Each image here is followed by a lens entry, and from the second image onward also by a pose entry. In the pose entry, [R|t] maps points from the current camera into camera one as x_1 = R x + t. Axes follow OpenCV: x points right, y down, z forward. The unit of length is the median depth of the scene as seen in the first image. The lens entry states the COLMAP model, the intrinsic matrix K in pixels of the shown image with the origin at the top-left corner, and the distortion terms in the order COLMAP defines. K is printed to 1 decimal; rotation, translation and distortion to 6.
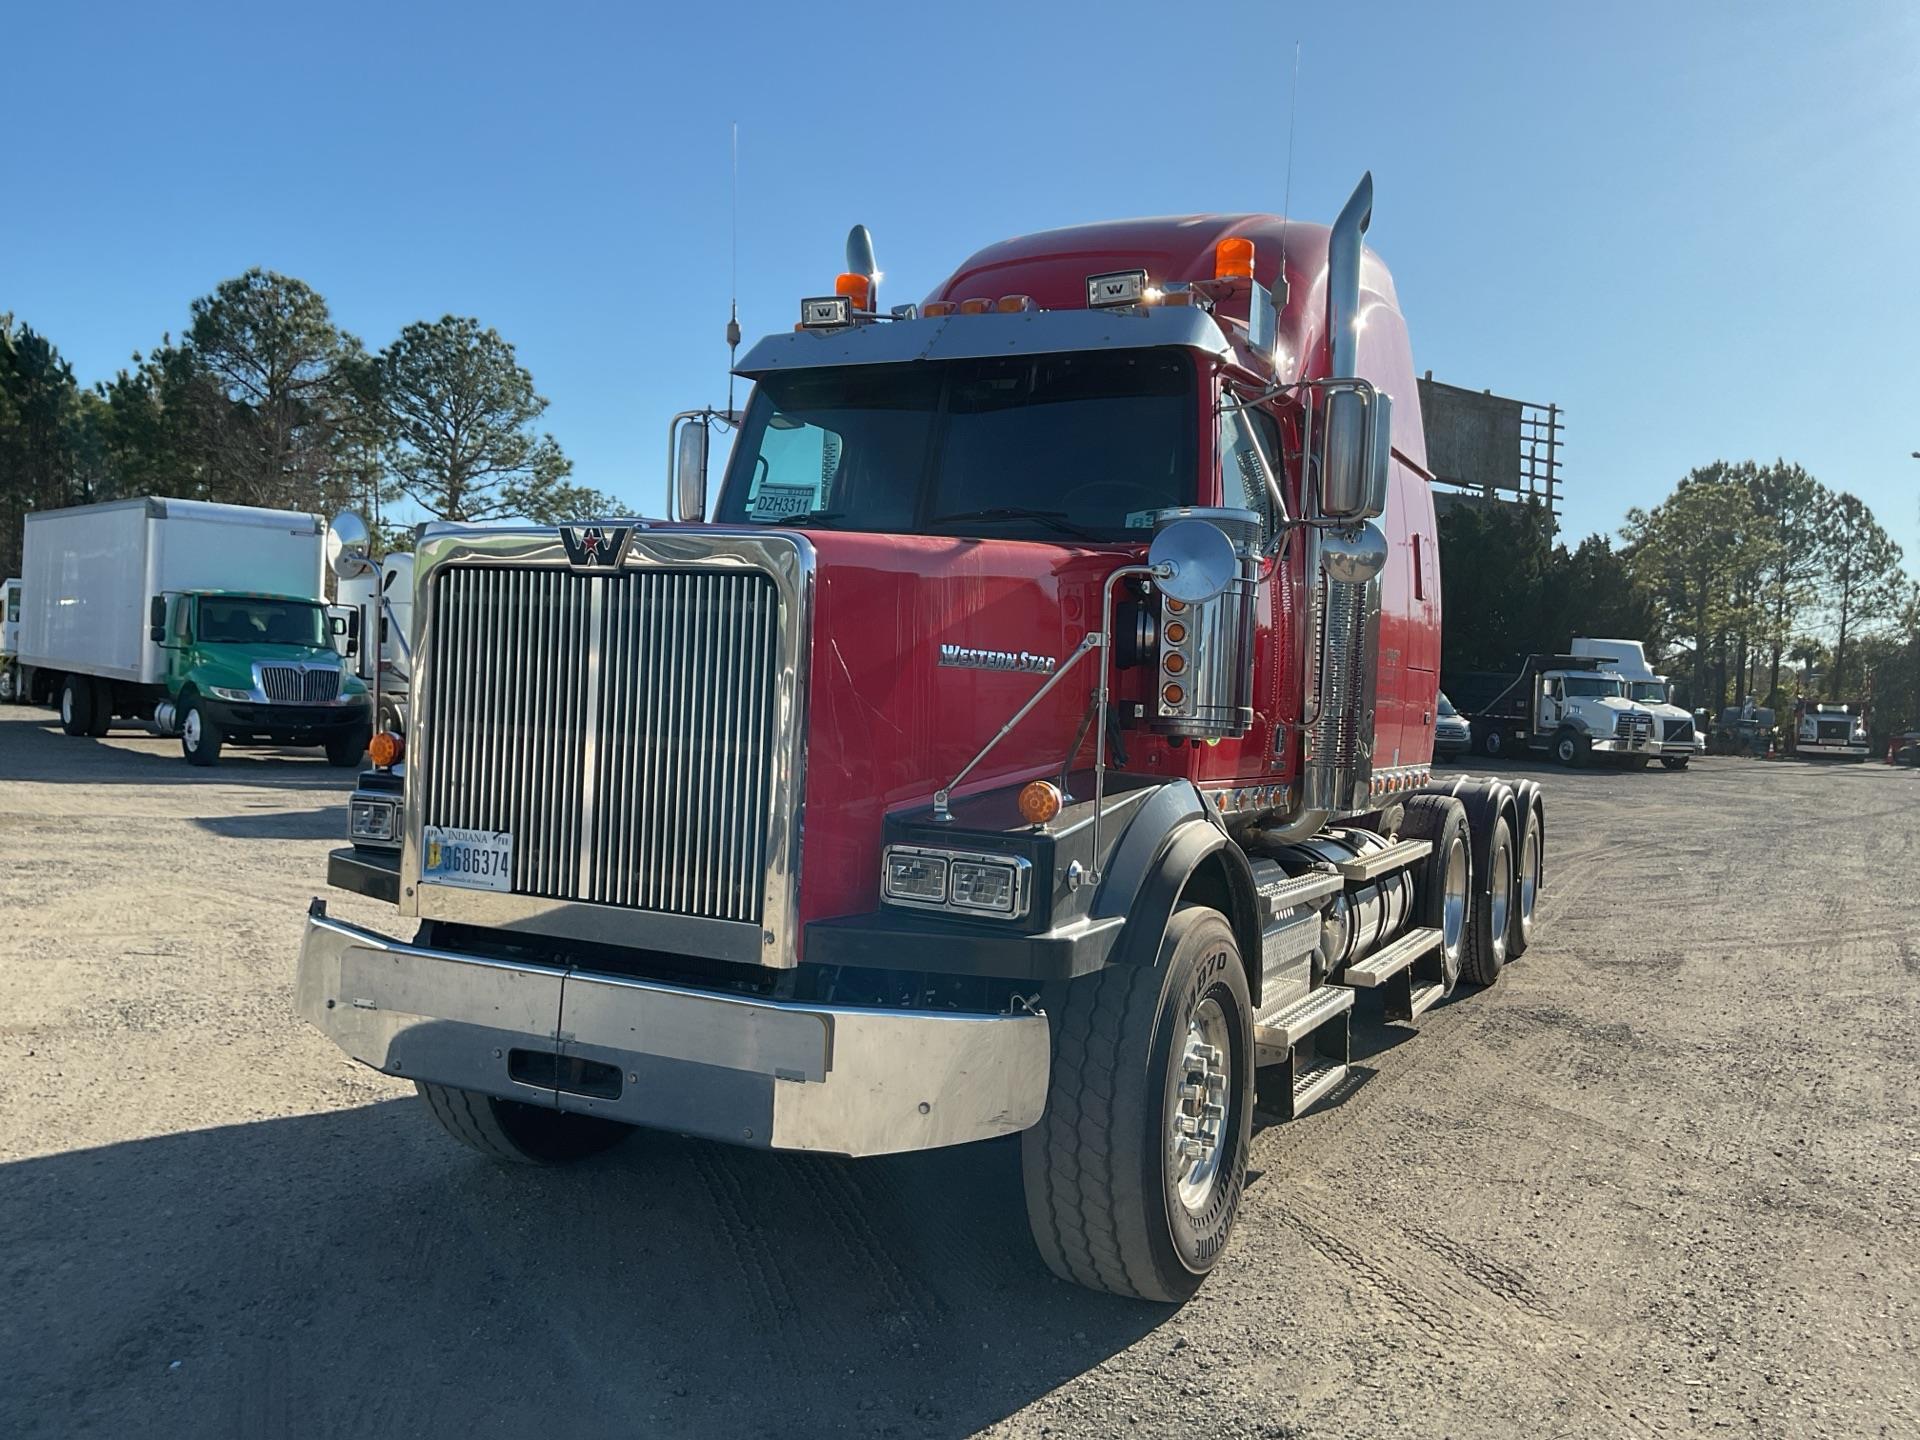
lens RADIAL K [[1583.6, 0, 956.5], [0, 1583.6, 712.7], [0, 0, 1]] dist [0.080267, -0.150306]
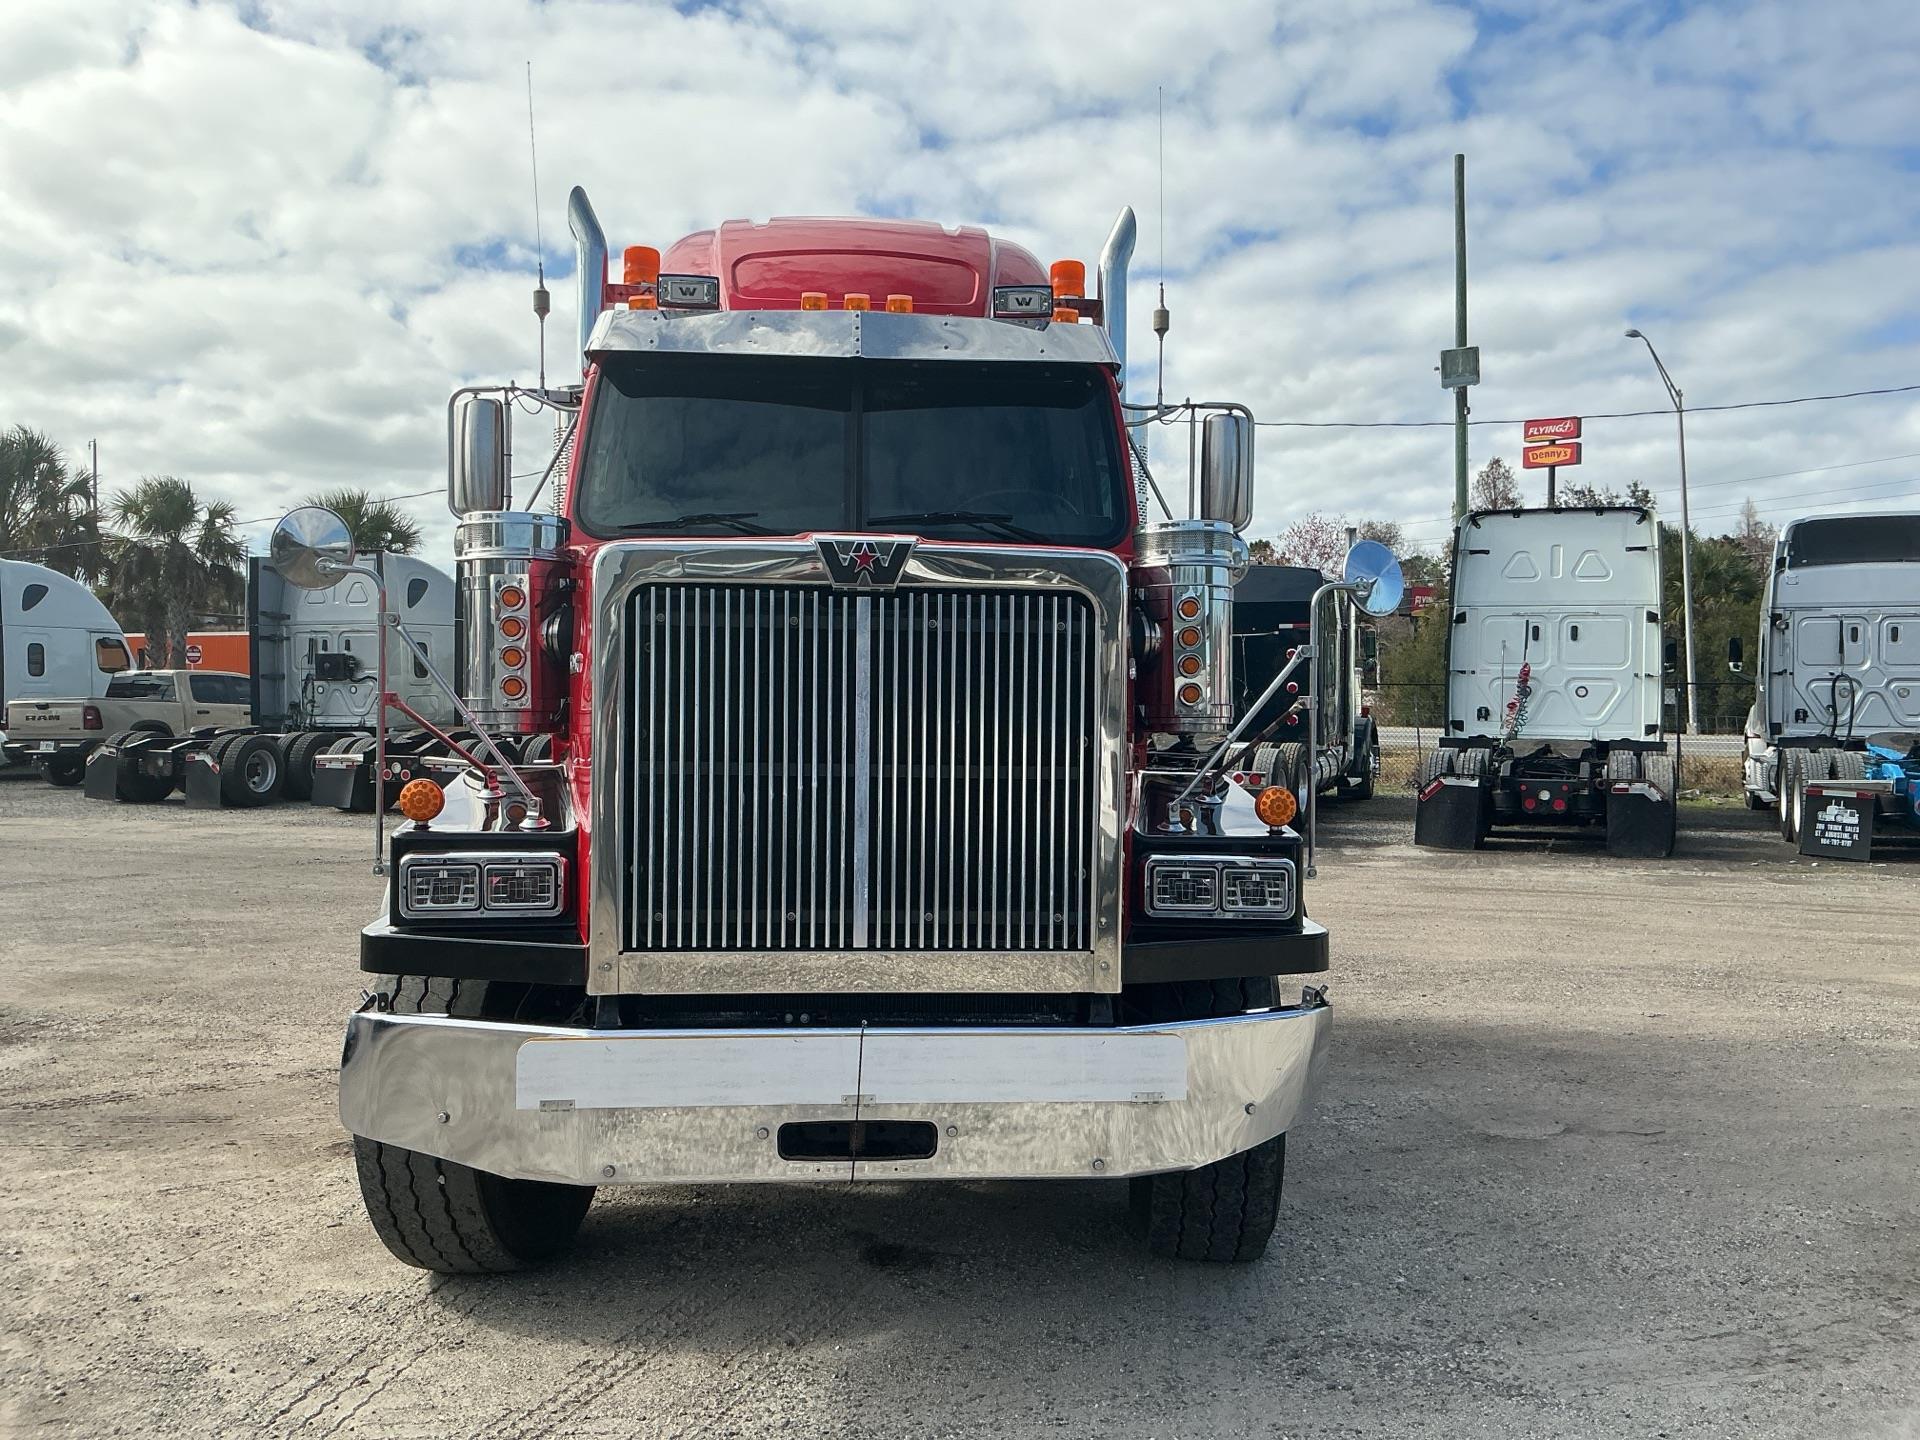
lens RADIAL K [[1583.6, 0, 956.5], [0, 1583.6, 712.7], [0, 0, 1]] dist [0.080267, -0.150306]
pose [[0.858096, -0.046029, 0.511422, -0.482292], [0.036936, 0.998927, 0.027932, -0.031160], [-0.512159, -0.005079, 0.858876, 0.140837]]
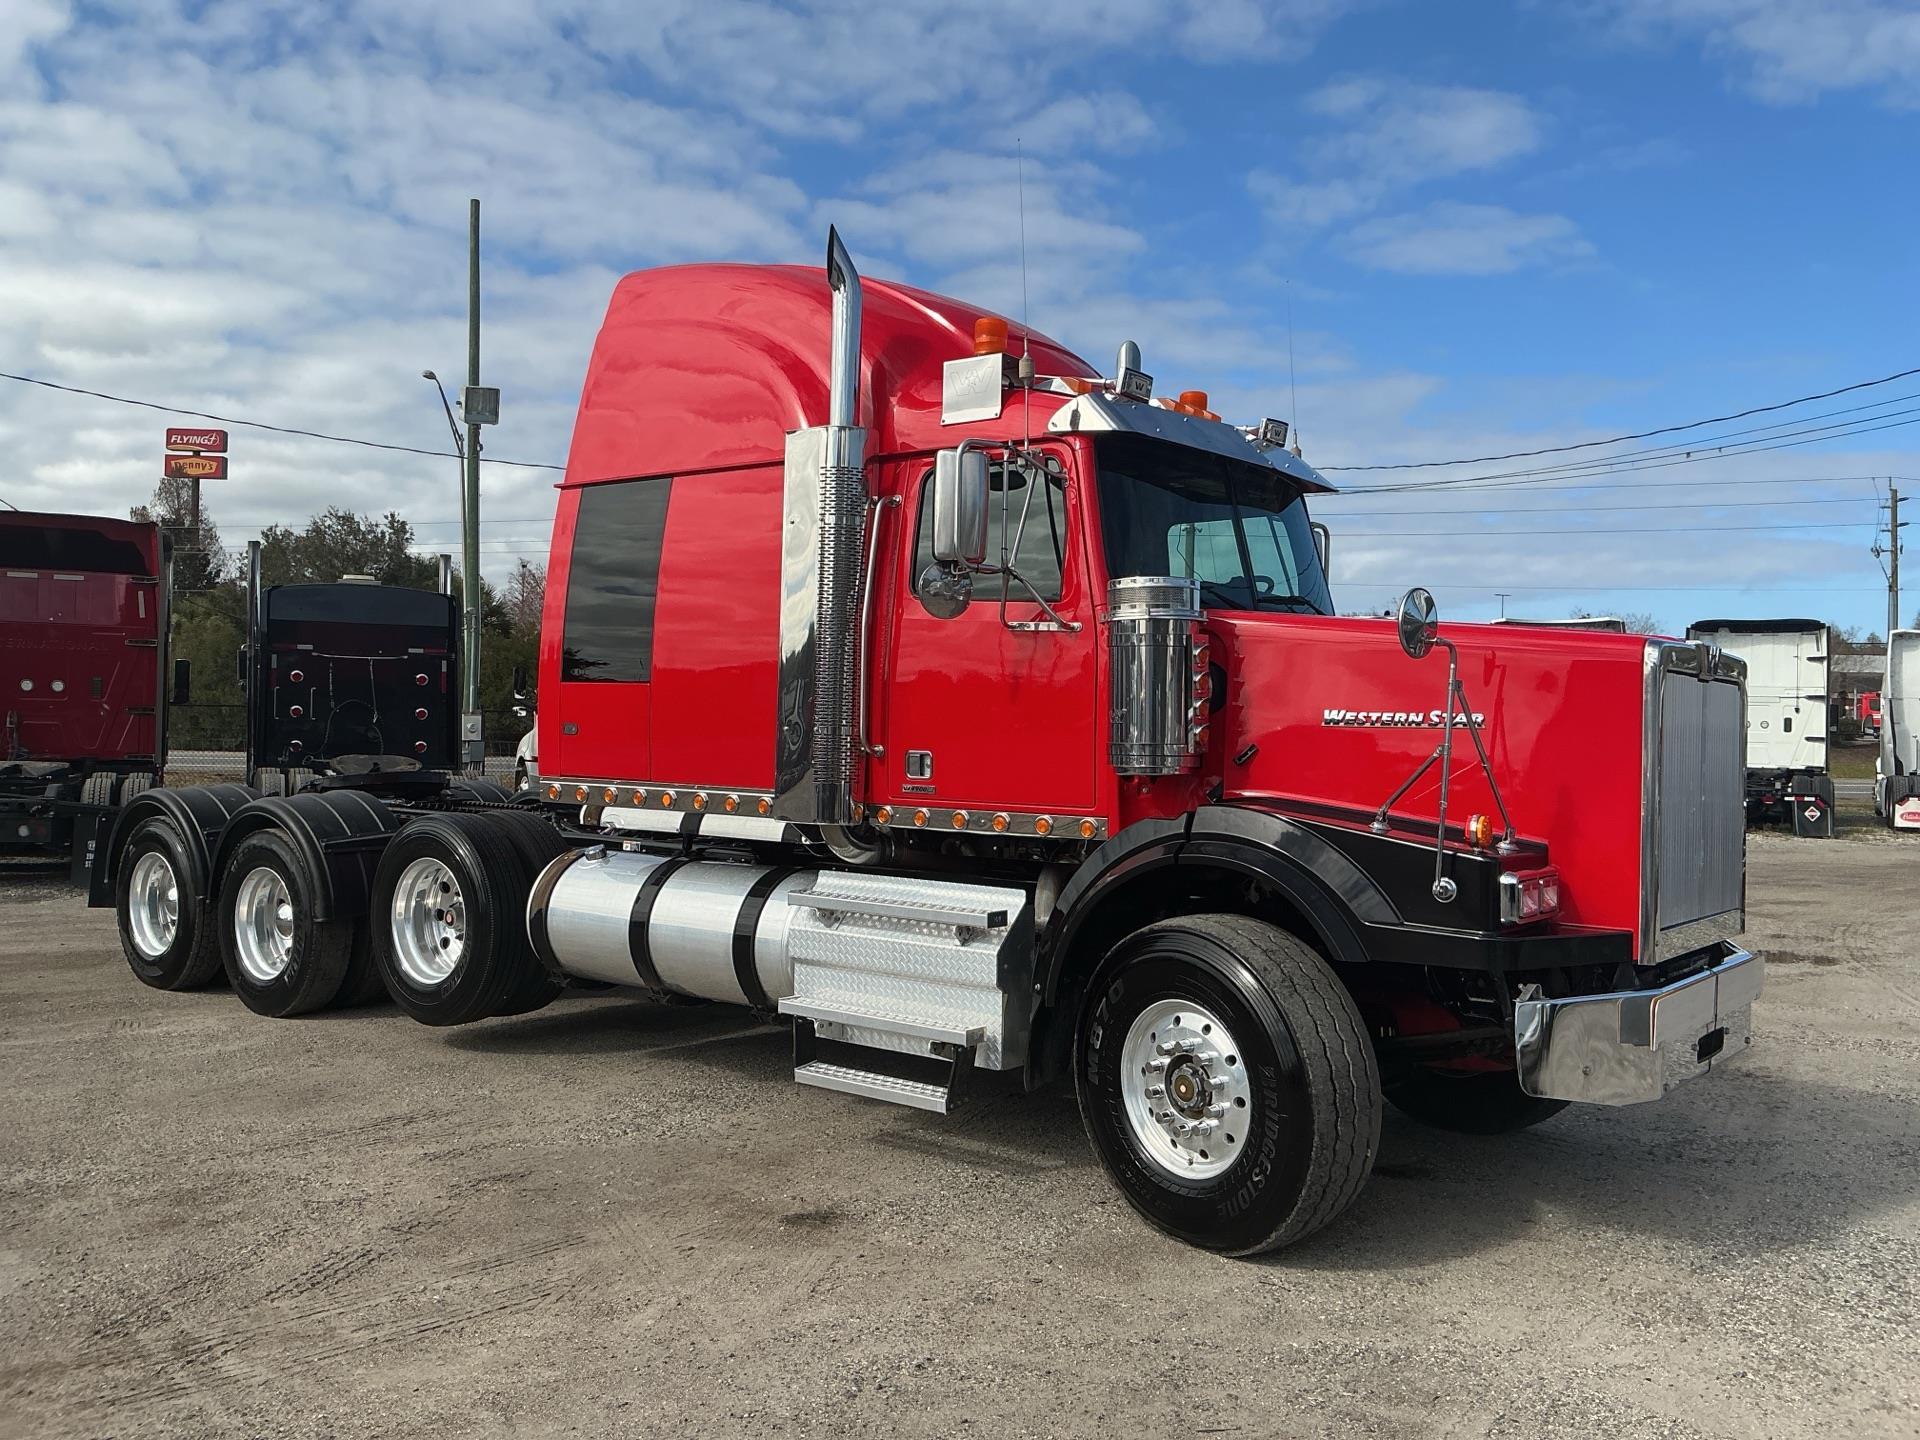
lens RADIAL K [[1583.6, 0, 956.5], [0, 1583.6, 712.7], [0, 0, 1]] dist [0.080267, -0.150306]
pose [[0.208342, -0.032285, 0.977523, -1.271966], [0.002593, 0.999470, 0.032457, -0.078091], [-0.978053, -0.004227, 0.208315, 0.997811]]
